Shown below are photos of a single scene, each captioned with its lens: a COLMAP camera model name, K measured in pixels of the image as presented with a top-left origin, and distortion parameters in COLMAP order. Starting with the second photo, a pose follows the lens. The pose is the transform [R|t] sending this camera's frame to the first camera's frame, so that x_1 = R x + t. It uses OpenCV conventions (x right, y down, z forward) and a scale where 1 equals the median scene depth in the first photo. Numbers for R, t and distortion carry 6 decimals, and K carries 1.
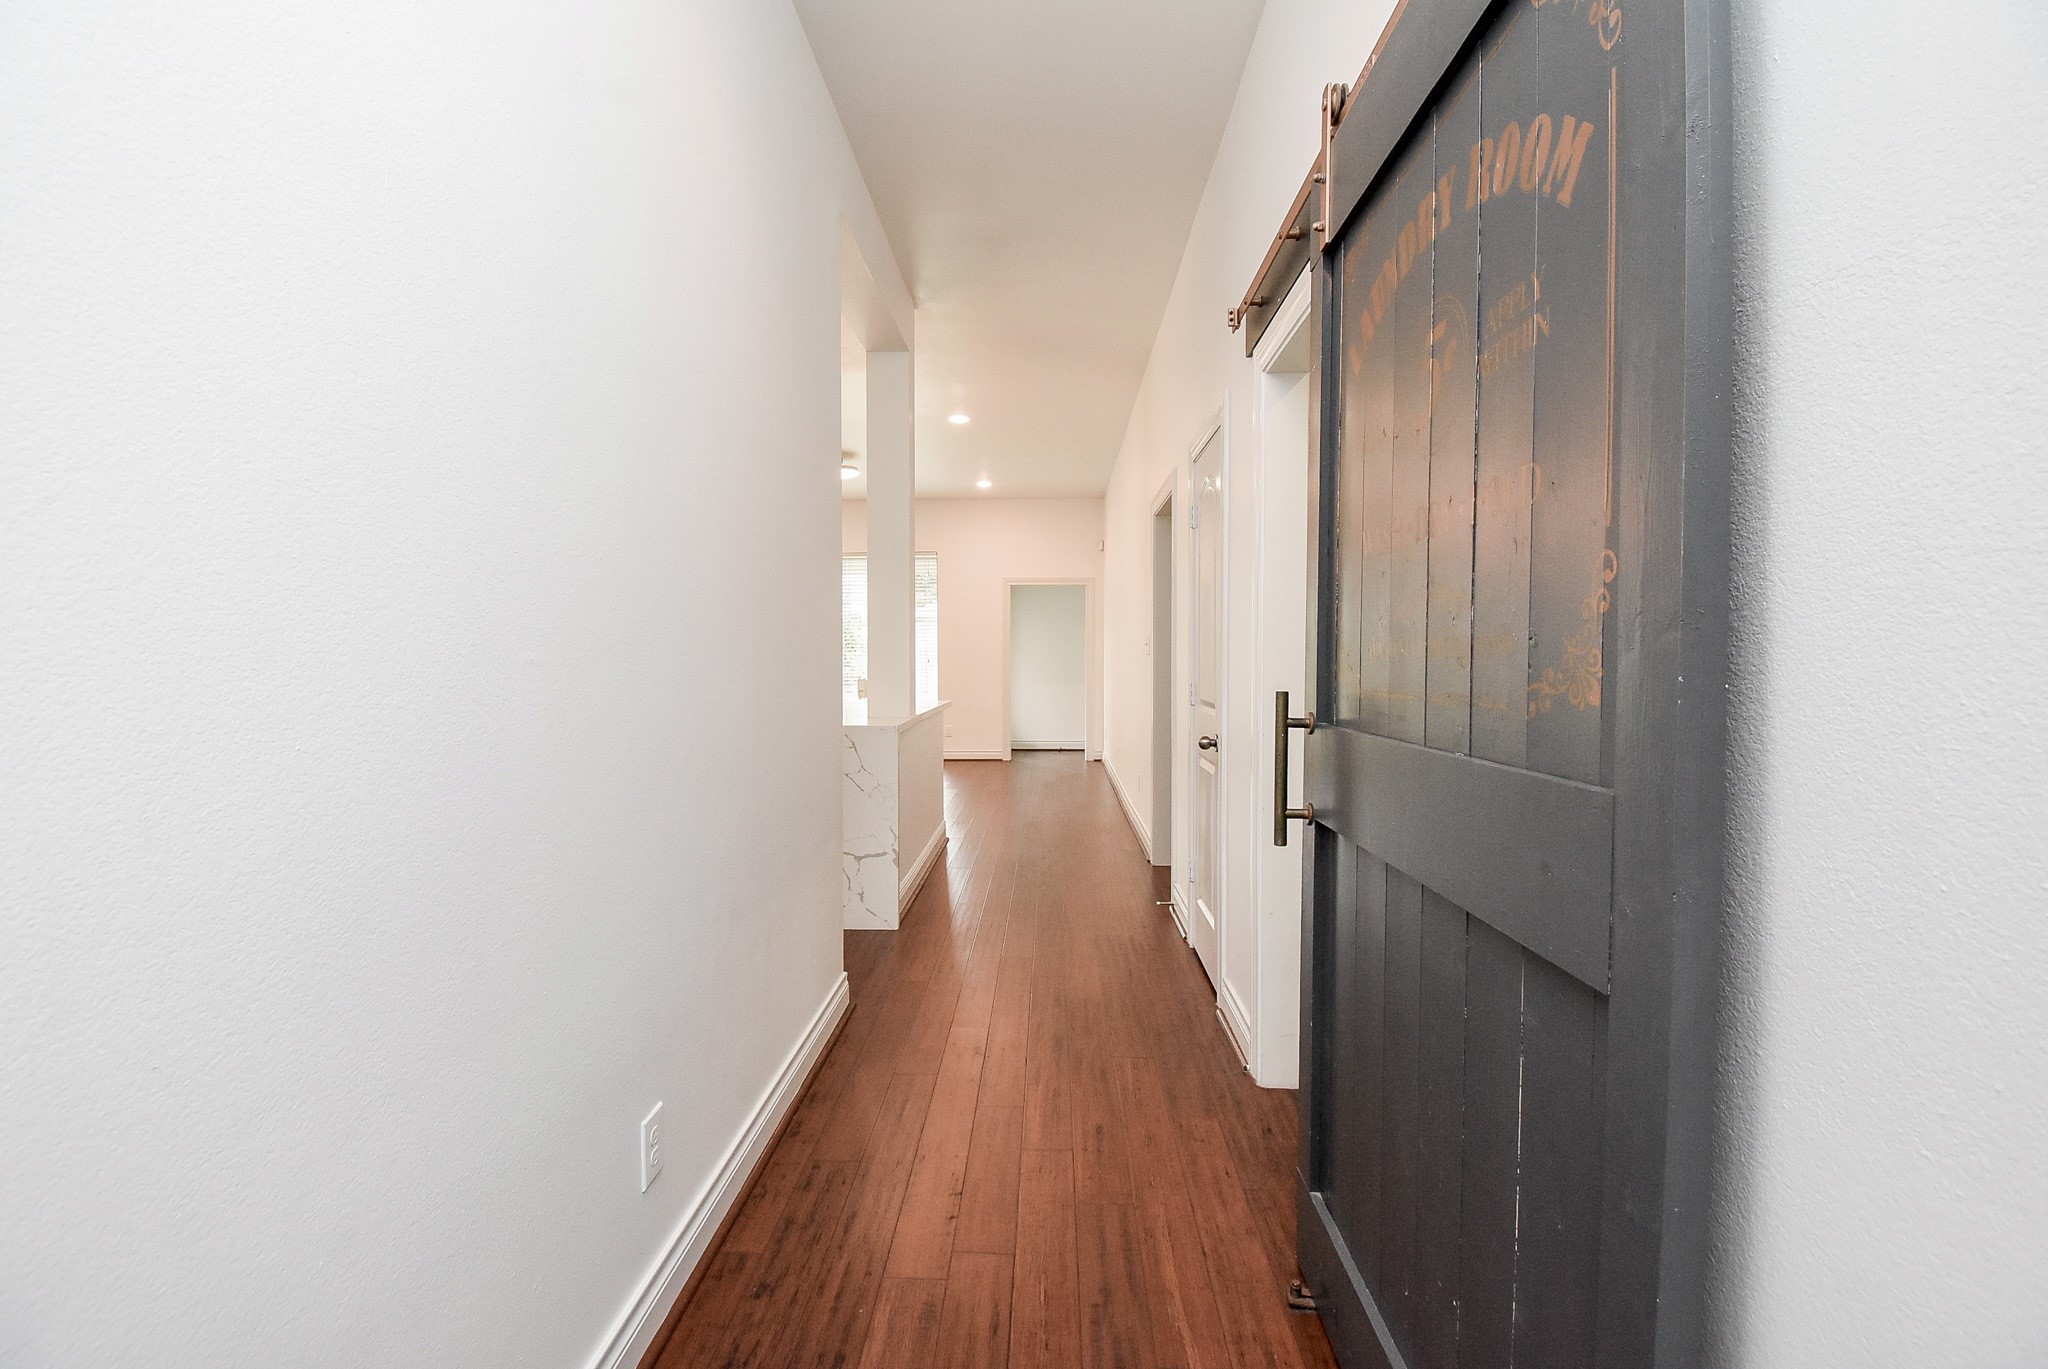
lens RADIAL K [[902.3, 0, 1020.8], [0, 902.3, 677.5], [0, 0, 1]] dist [0.016225, -0.024327]
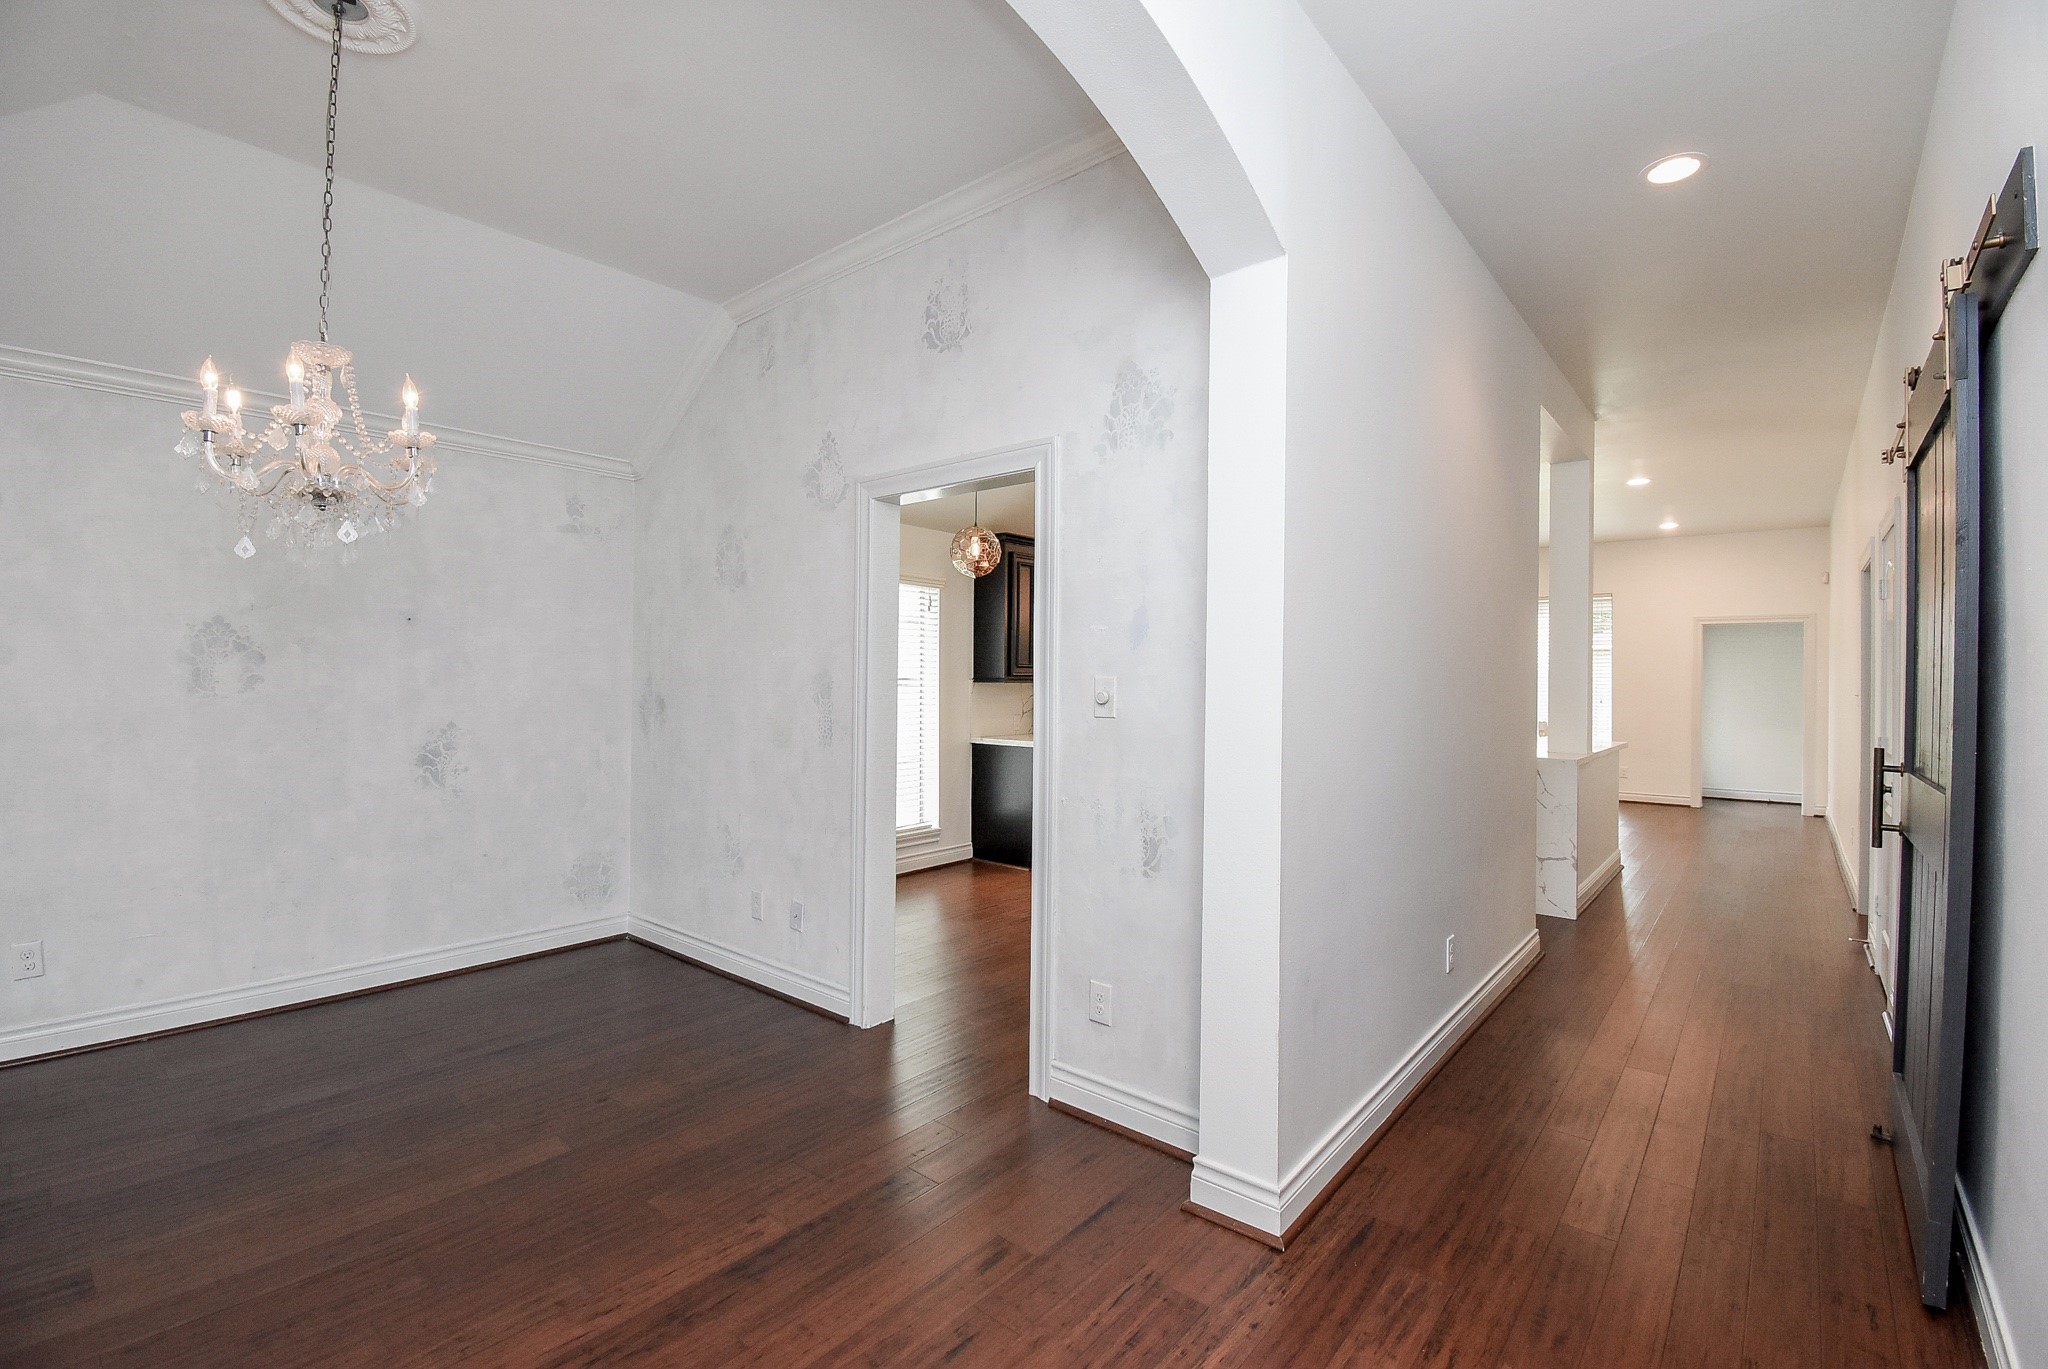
lens RADIAL K [[946.9, 0, 1022.7], [0, 946.9, 669.1], [0, 0, 1]] dist [-0.001254, -0.000303]
pose [[0.797572, 0.004819, -0.603205, 0.034266], [-0.027487, 0.999220, -0.028361, -0.011724], [0.602597, 0.039200, 0.797082, -0.417612]]
